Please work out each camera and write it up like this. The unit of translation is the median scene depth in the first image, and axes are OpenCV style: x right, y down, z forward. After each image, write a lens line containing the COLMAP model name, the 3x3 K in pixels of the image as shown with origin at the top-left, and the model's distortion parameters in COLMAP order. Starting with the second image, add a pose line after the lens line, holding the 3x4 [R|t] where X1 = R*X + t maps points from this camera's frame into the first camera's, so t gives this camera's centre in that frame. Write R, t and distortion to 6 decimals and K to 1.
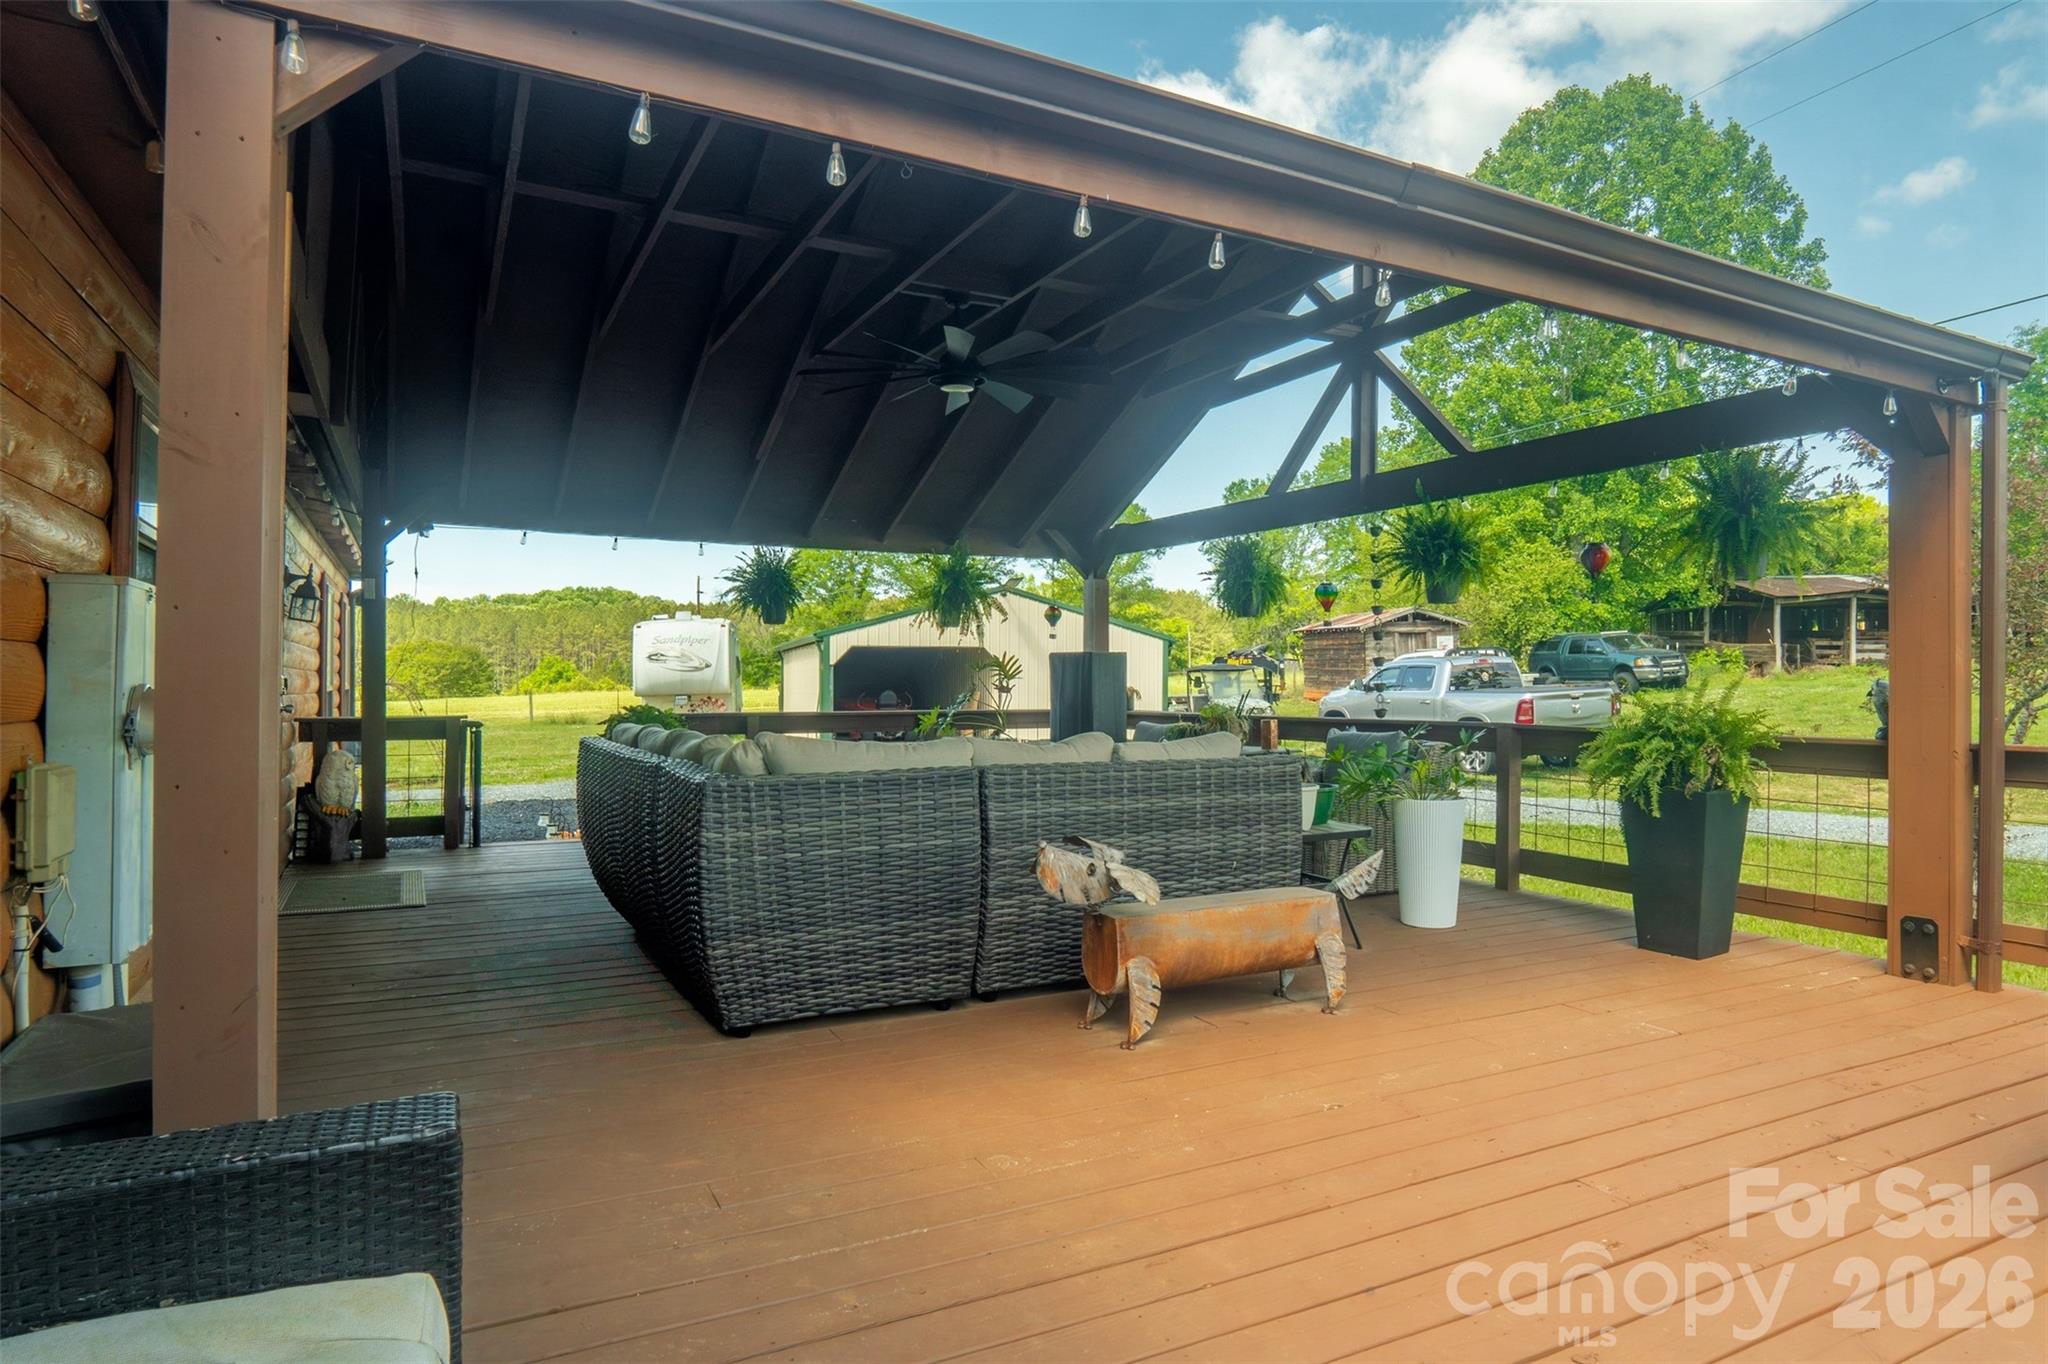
lens RADIAL K [[1111.9, 0, 1009.8], [0, 1111.9, 681.2], [0, 0, 1]] dist [-0.032023, 0.001476]
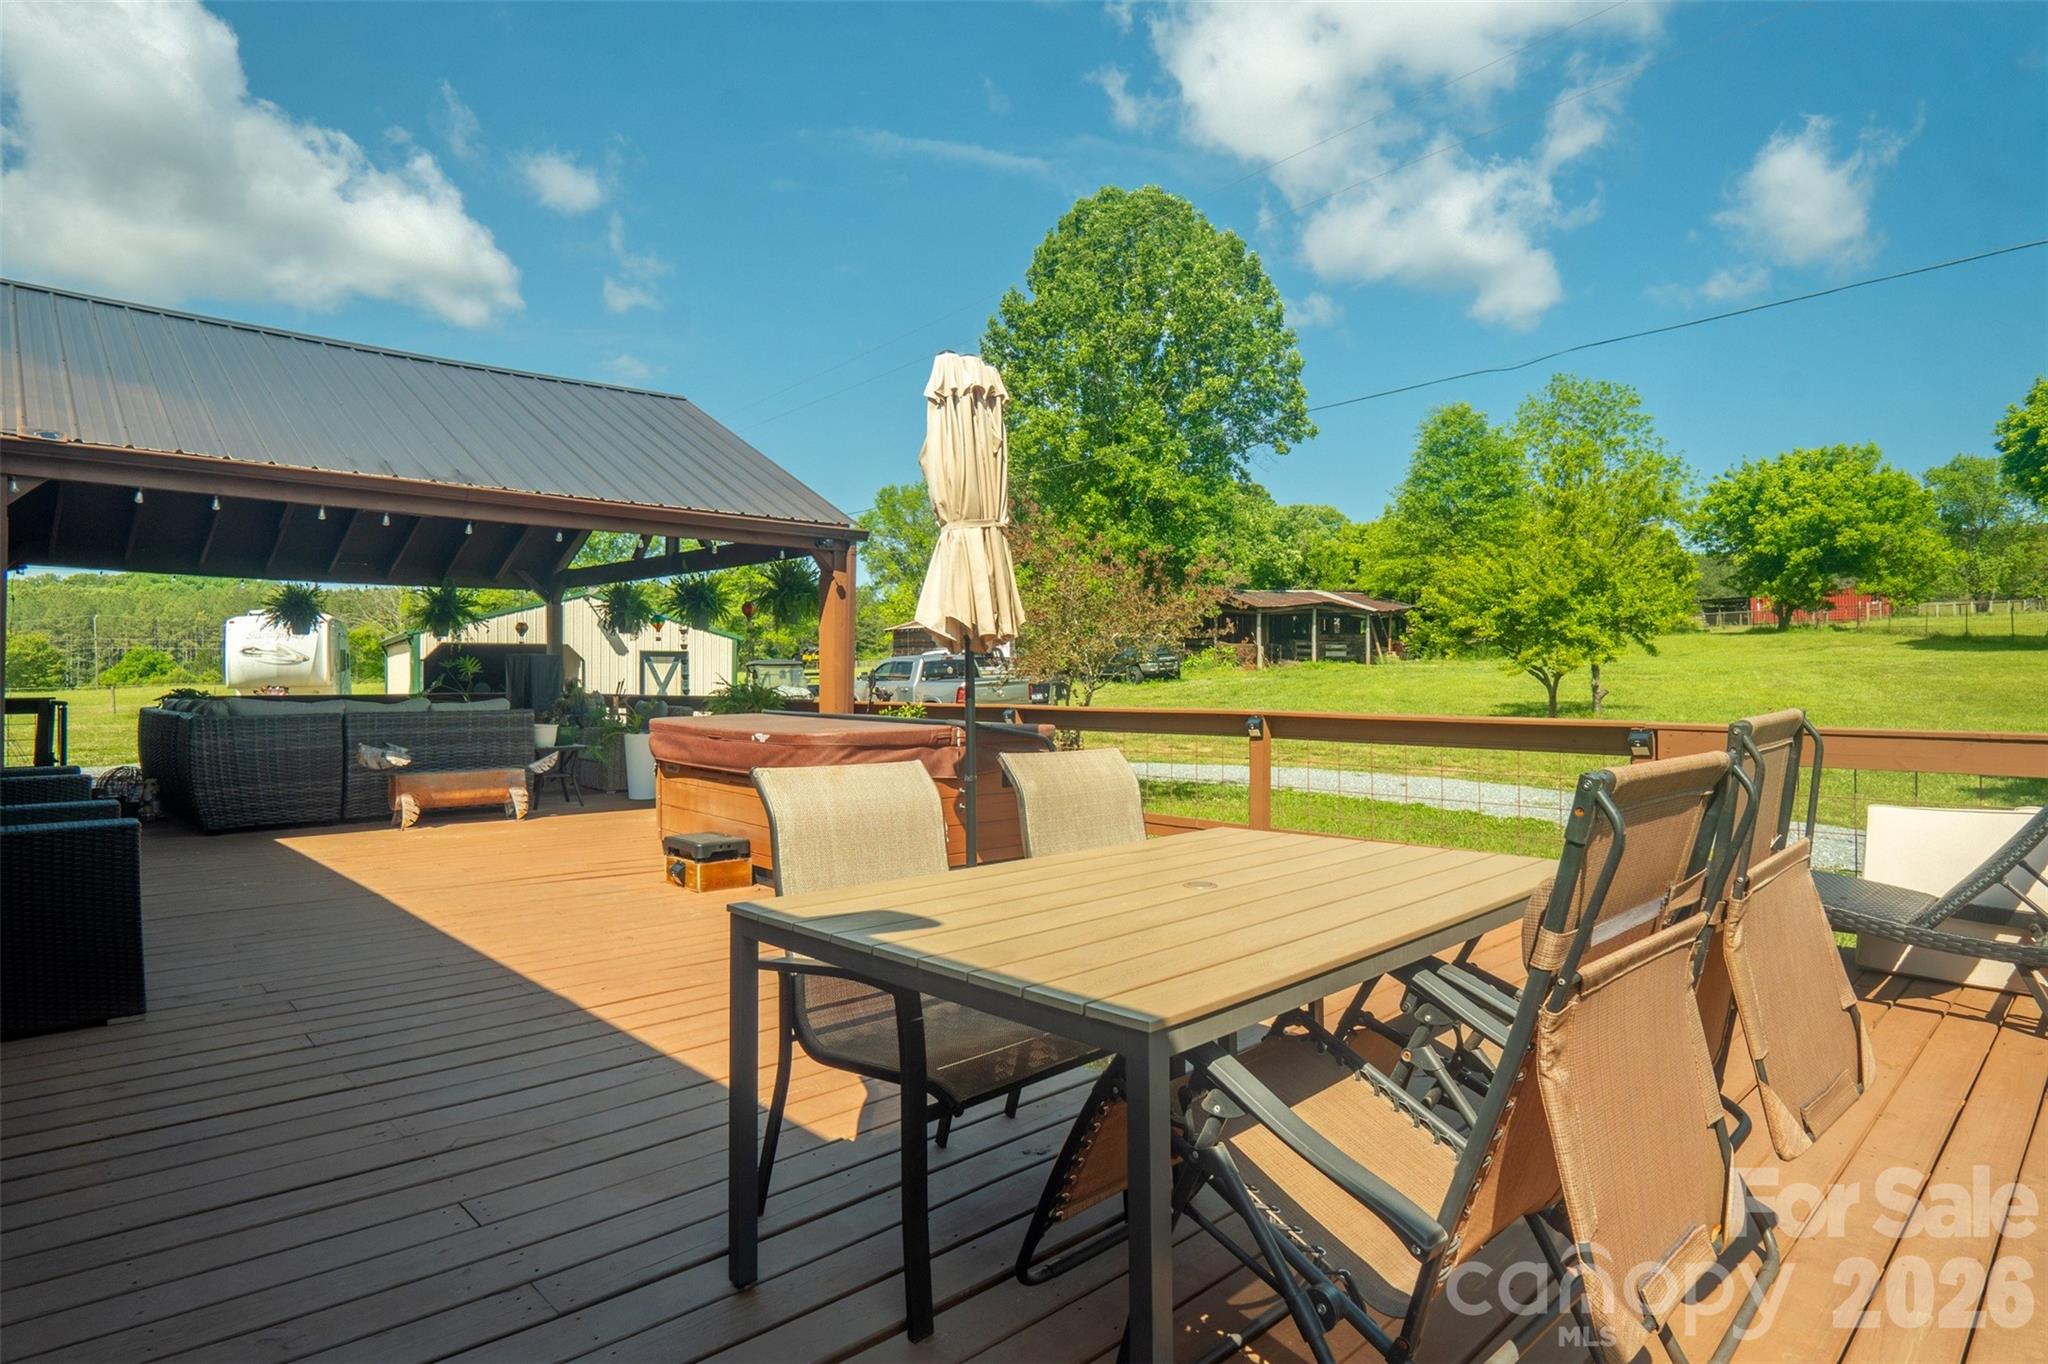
lens RADIAL K [[1111.9, 0, 1027.5], [0, 1111.9, 674.9], [0, 0, 1]] dist [-0.032023, 0.001476]
pose [[0.958574, -0.001241, 0.284841, 0.138266], [0.000990, 0.999999, 0.001025, 0.000493], [-0.284842, -0.000701, 0.958574, -0.308190]]
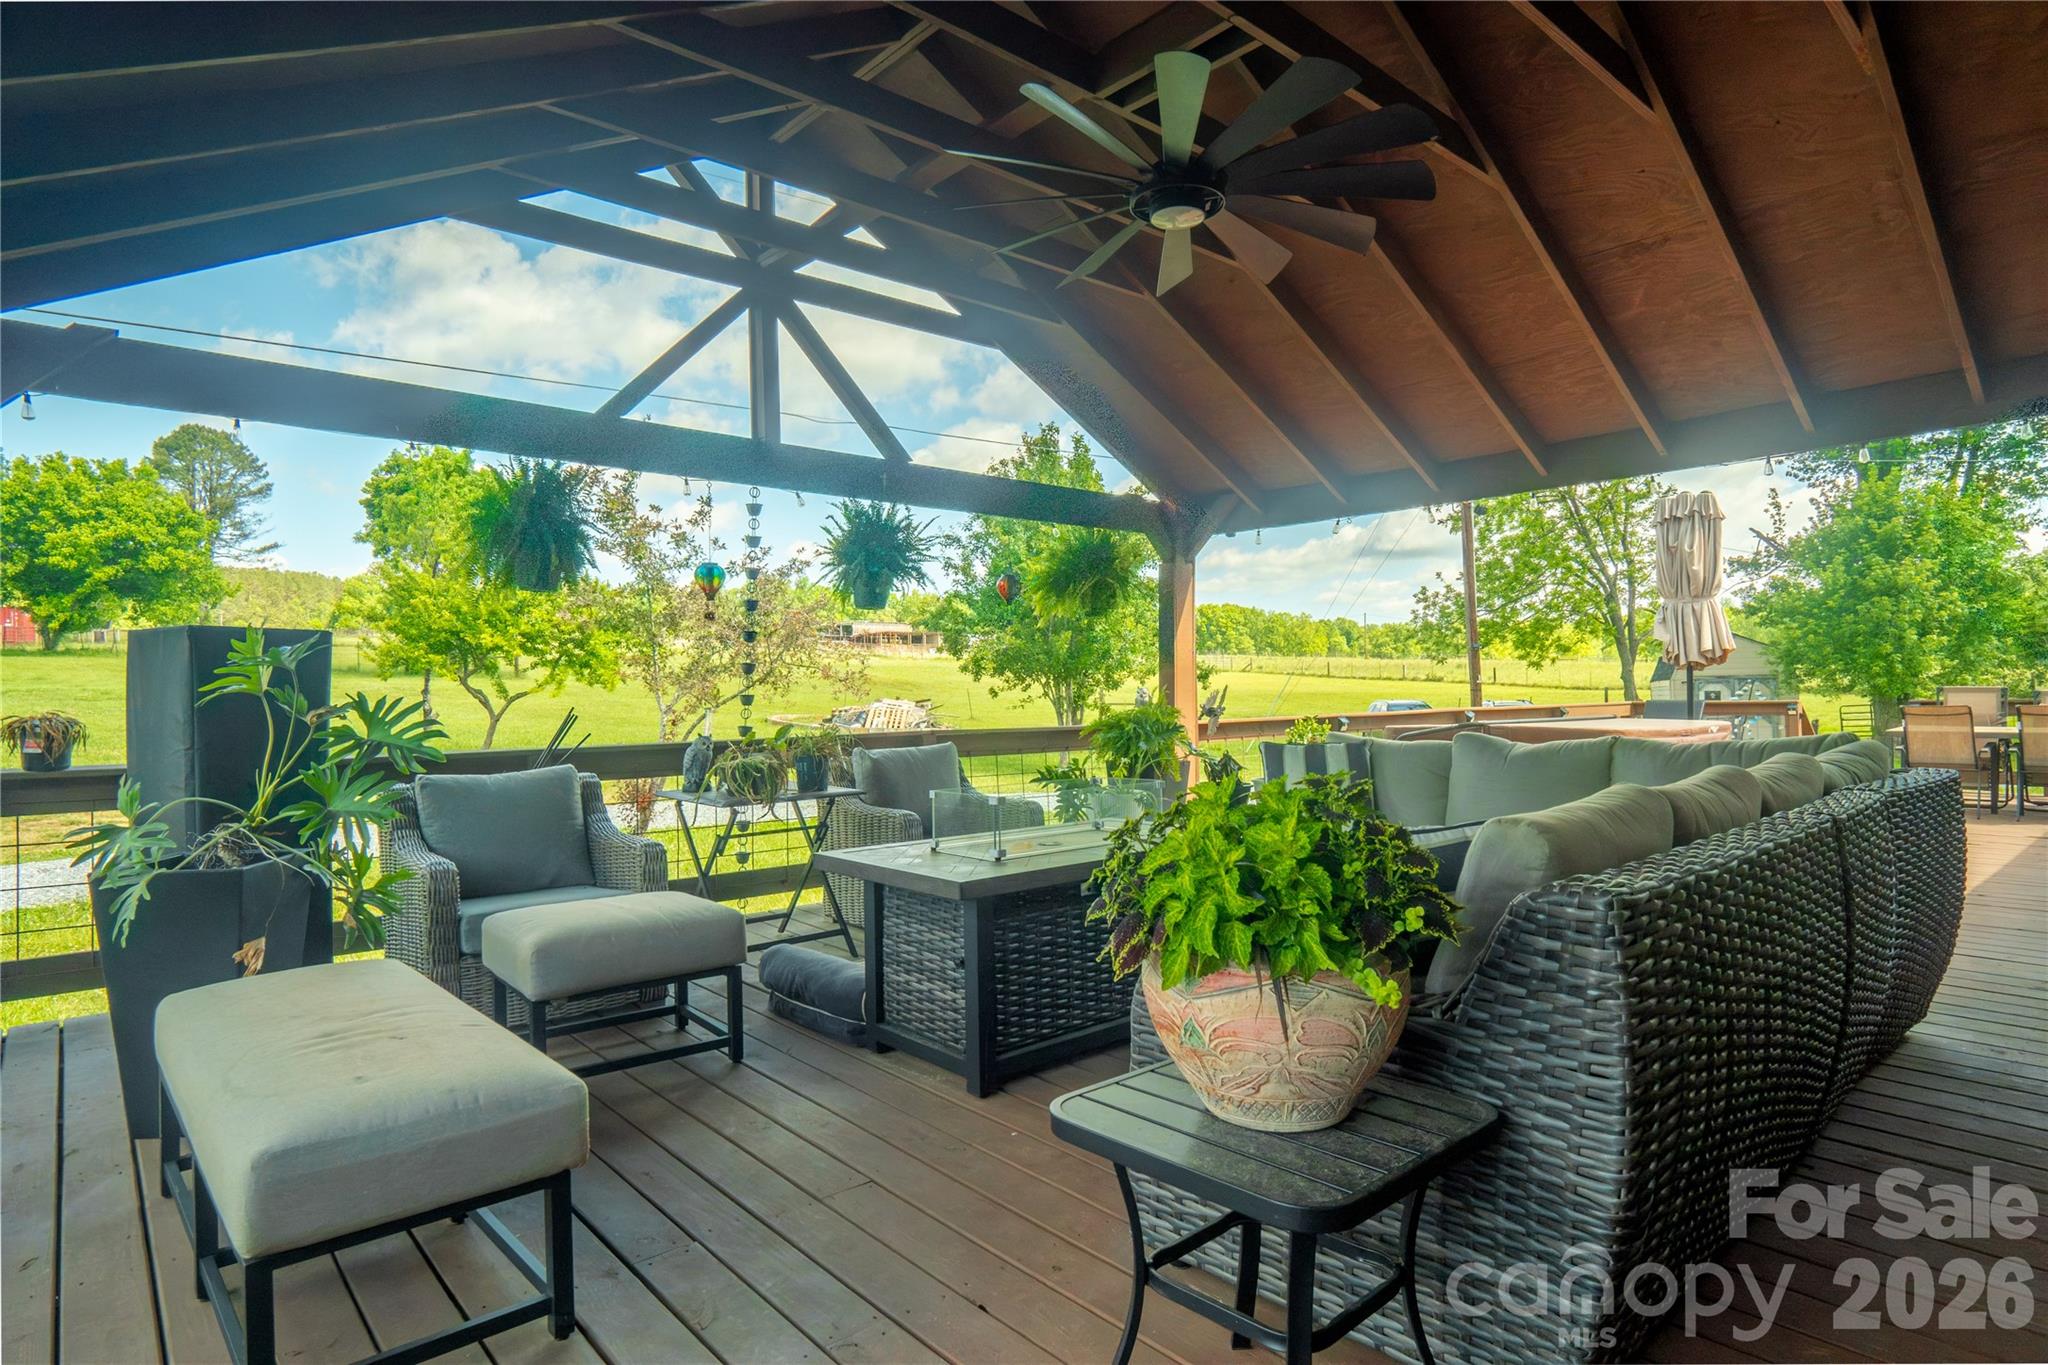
lens RADIAL K [[1111.9, 0, 1021.6], [0, 1111.9, 682.7], [0, 0, 1]] dist [-0.032023, 0.001476]
pose [[-0.241935, 0.012272, 0.970215, -0.472586], [0.008876, 0.999906, -0.010434, 0.003500], [-0.970252, 0.006087, -0.242021, 0.923012]]
